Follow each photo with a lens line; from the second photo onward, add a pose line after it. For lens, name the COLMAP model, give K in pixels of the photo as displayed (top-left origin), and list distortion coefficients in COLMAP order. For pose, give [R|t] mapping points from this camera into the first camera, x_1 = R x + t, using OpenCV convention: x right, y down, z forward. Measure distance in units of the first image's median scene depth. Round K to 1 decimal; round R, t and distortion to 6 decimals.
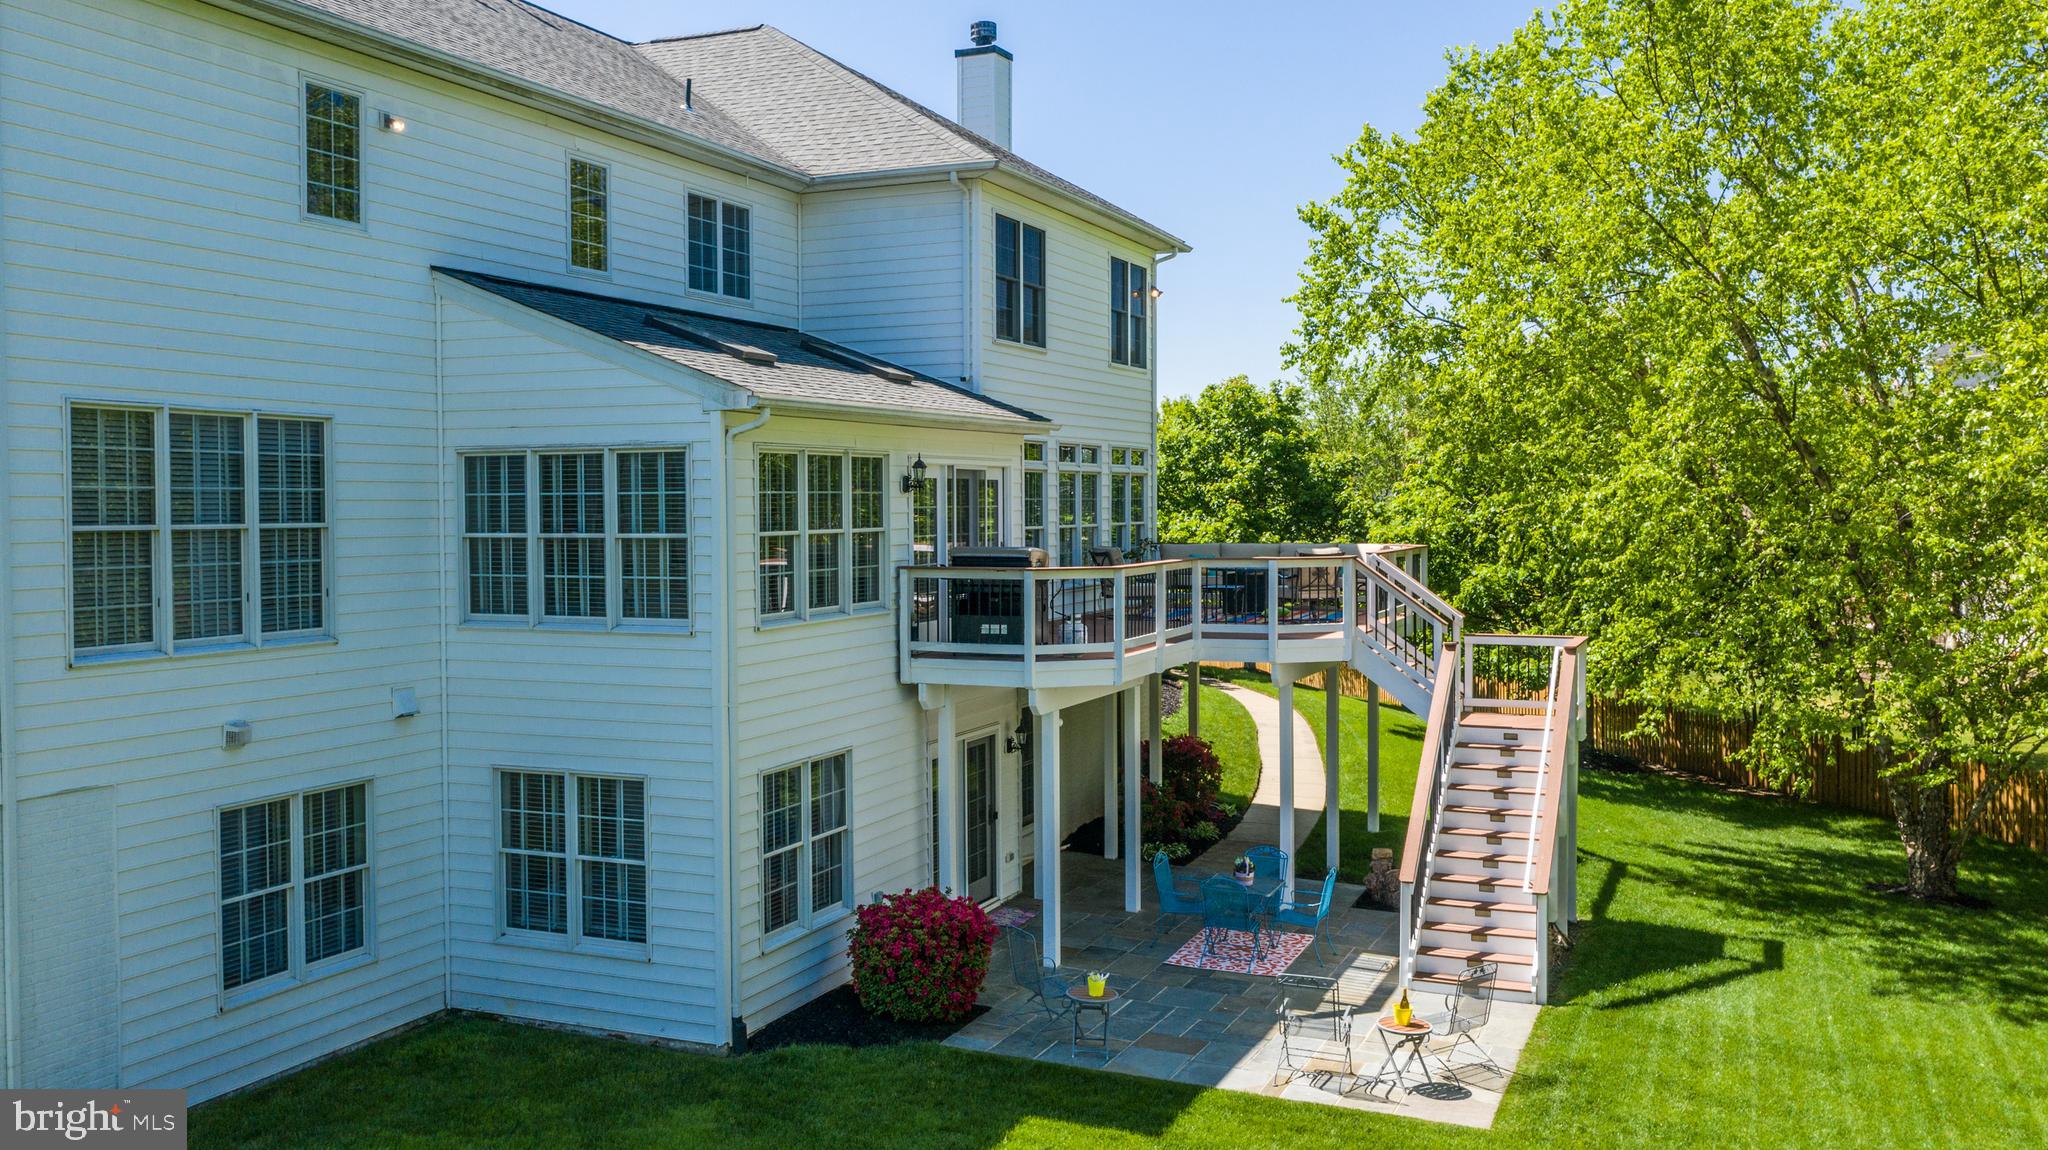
lens RADIAL K [[1693.7, 0, 967.2], [0, 1693.7, 569.0], [0, 0, 1]] dist [-0.000143, 0.000533]
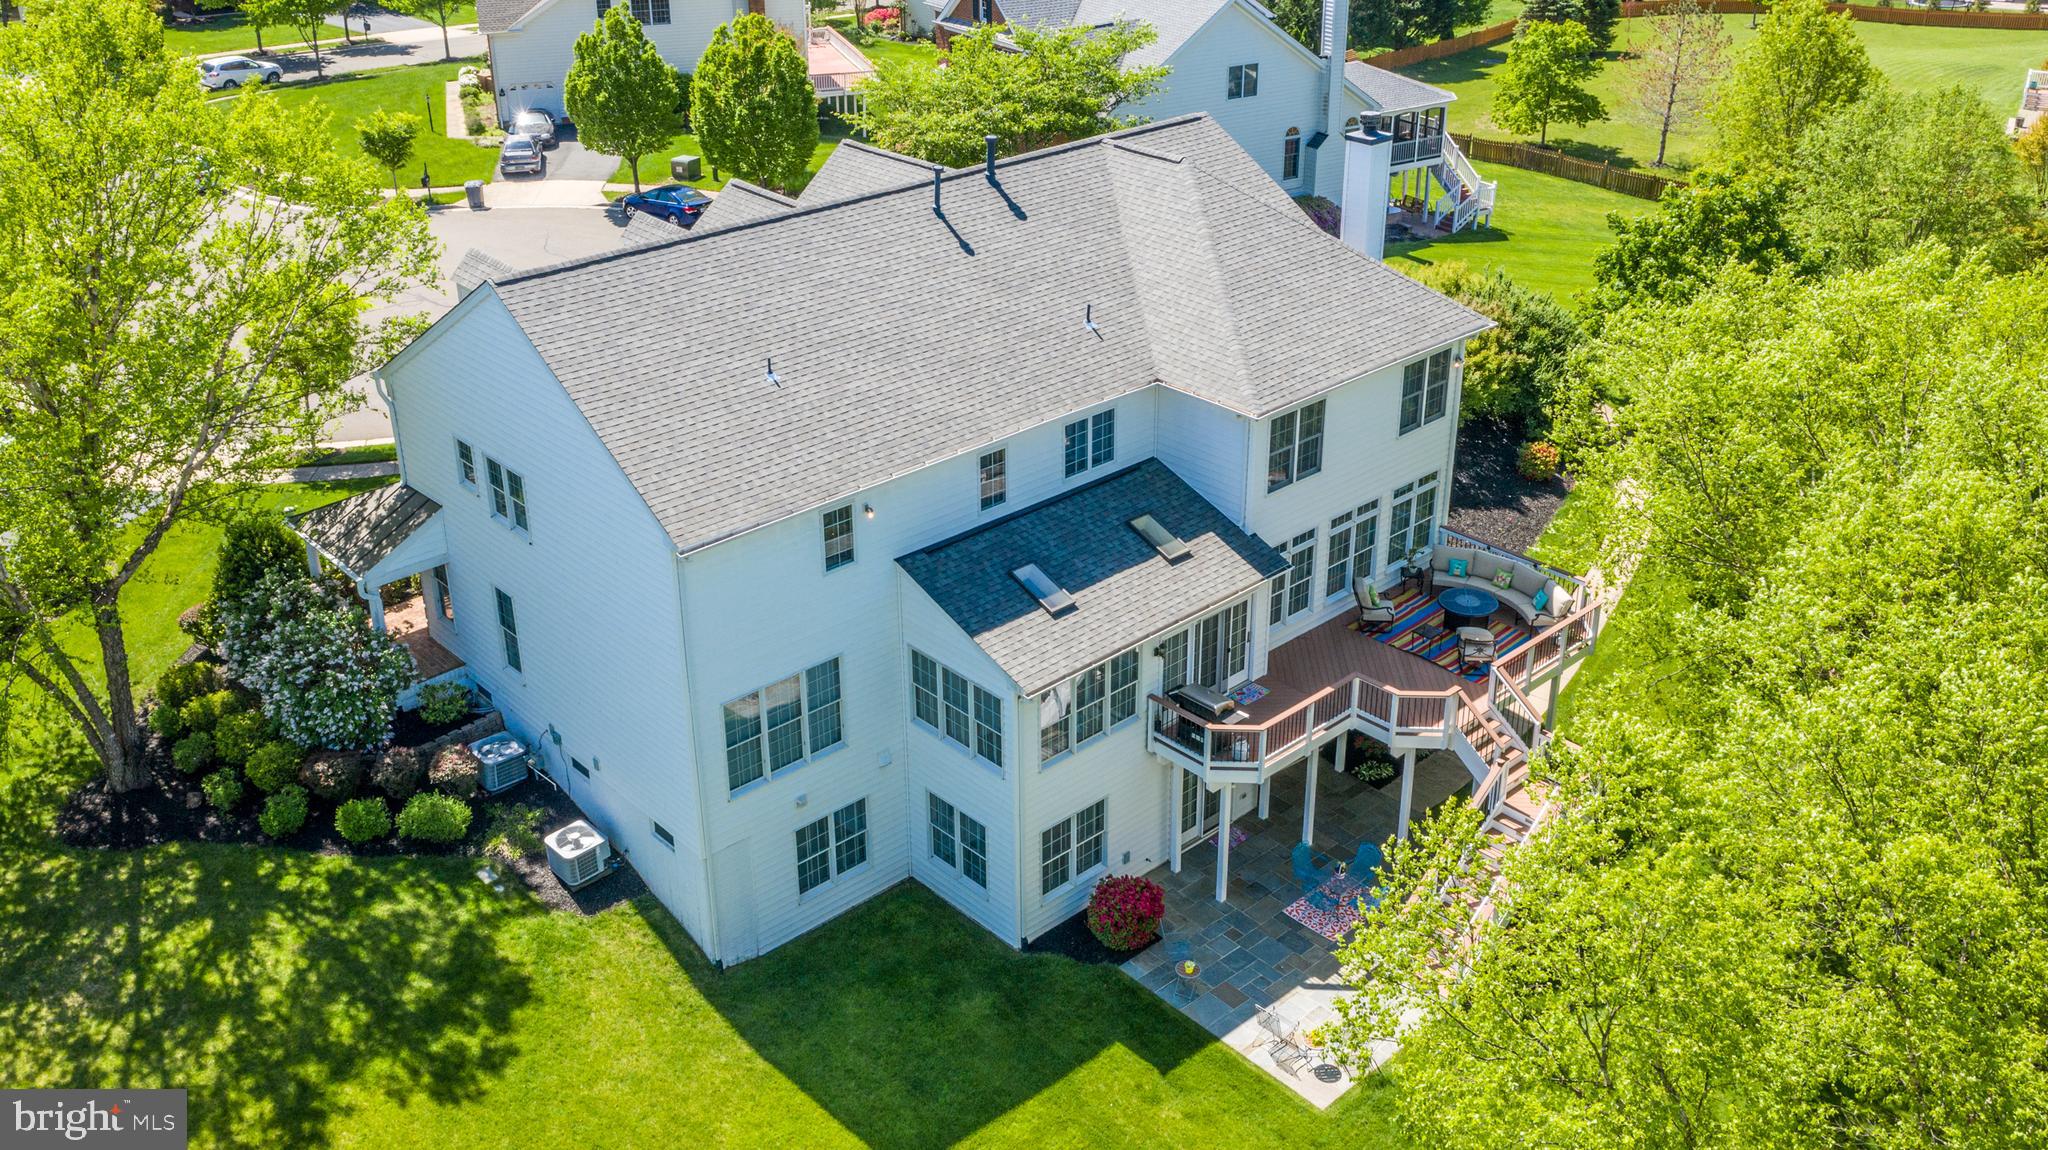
lens RADIAL K [[1735.1, 0, 1040.2], [0, 1735.1, 488.9], [0, 0, 1]] dist [-0.005236, 0.005591]
pose [[0.923606, 0.162252, -0.347312, 0.457448], [-0.015937, 0.921479, 0.388100, -0.916313], [0.383011, -0.352917, 0.853670, -0.533862]]
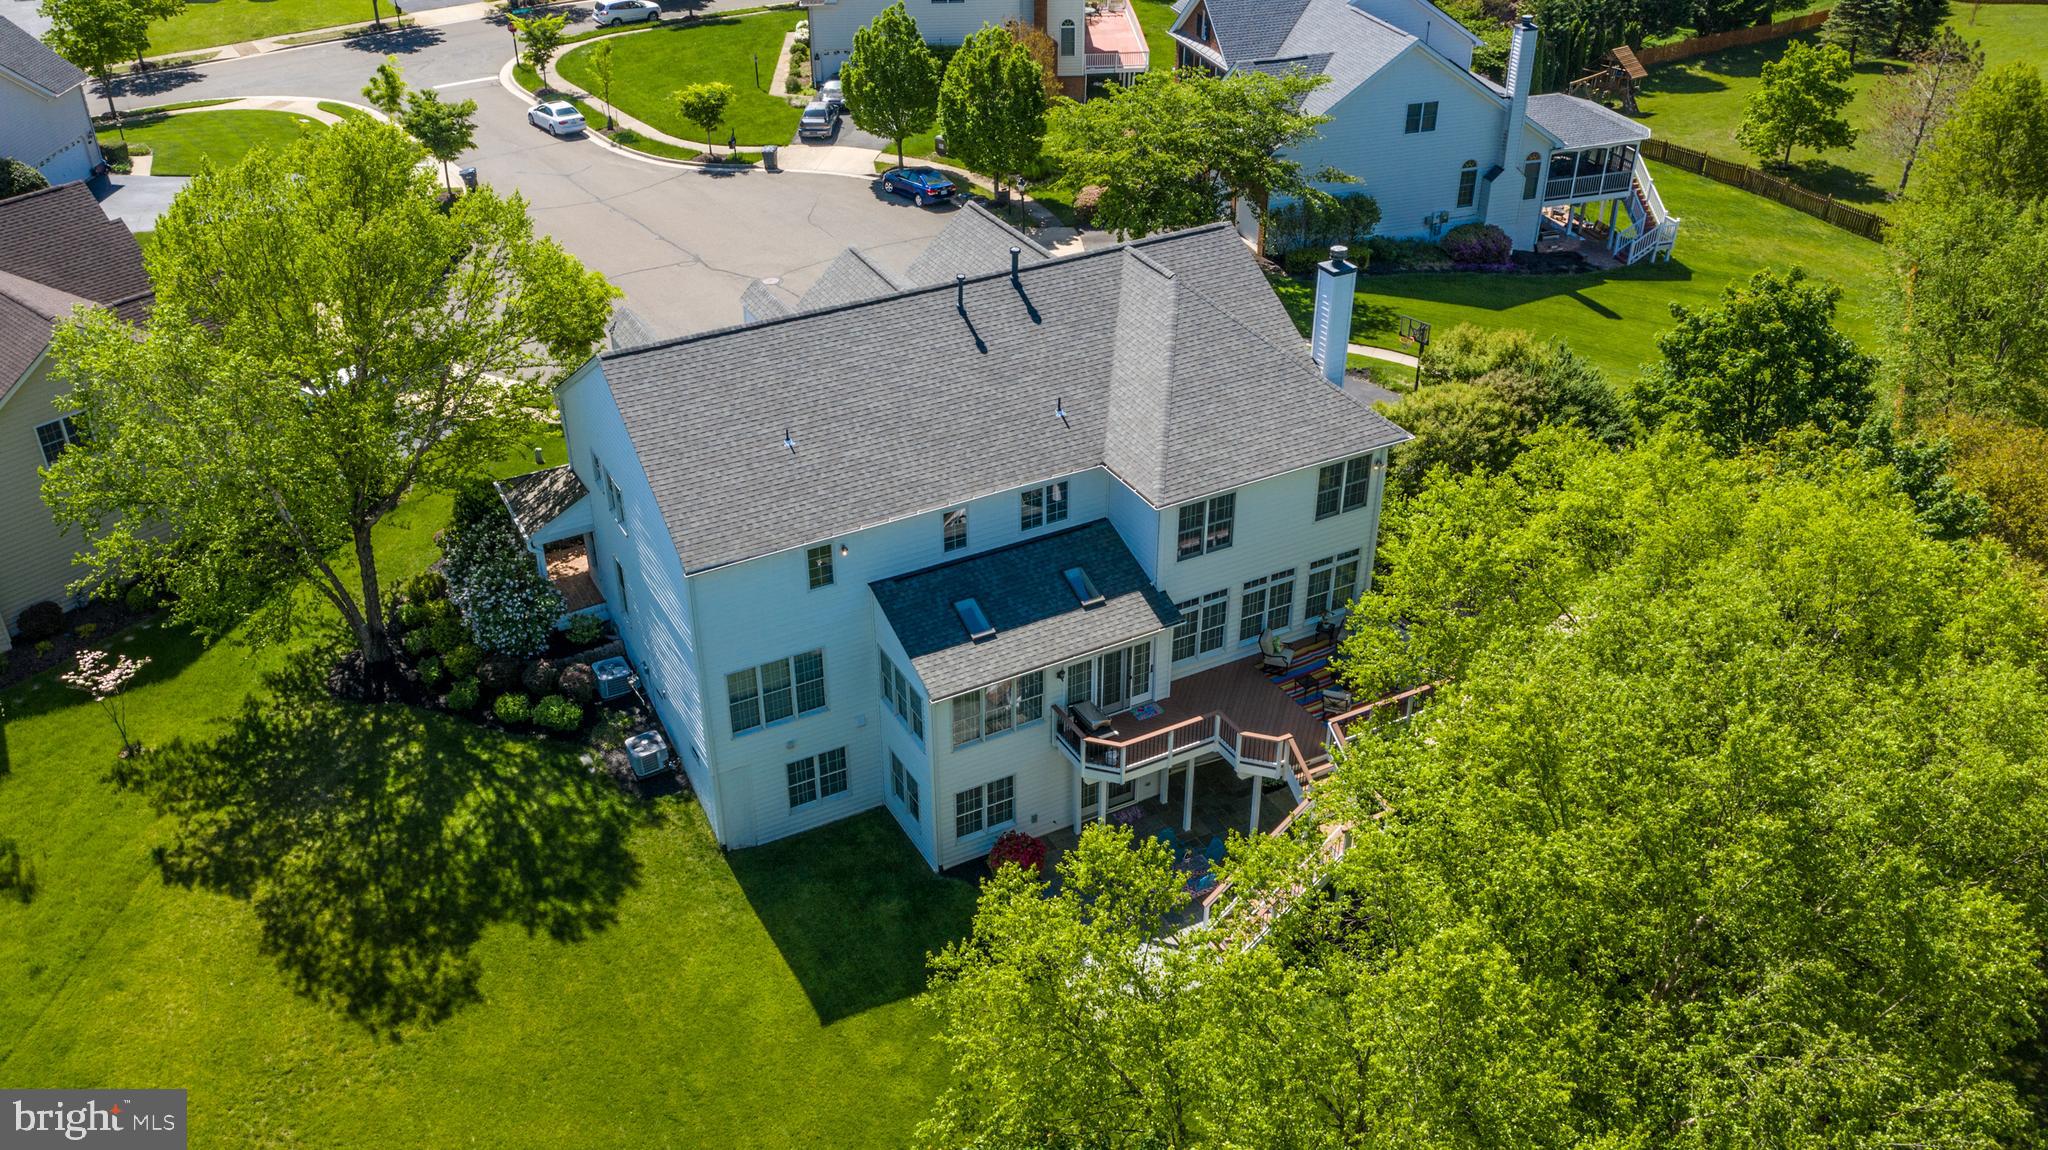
lens RADIAL K [[1661.5, 0, 1025.7], [0, 1661.5, 582.8], [0, 0, 1]] dist [-0.005237, -0.001254]
pose [[0.793276, 0.325932, -0.514278, 1.075381], [-0.019746, 0.857981, 0.513301, -1.348398], [0.608542, -0.397035, 0.687052, -0.554460]]
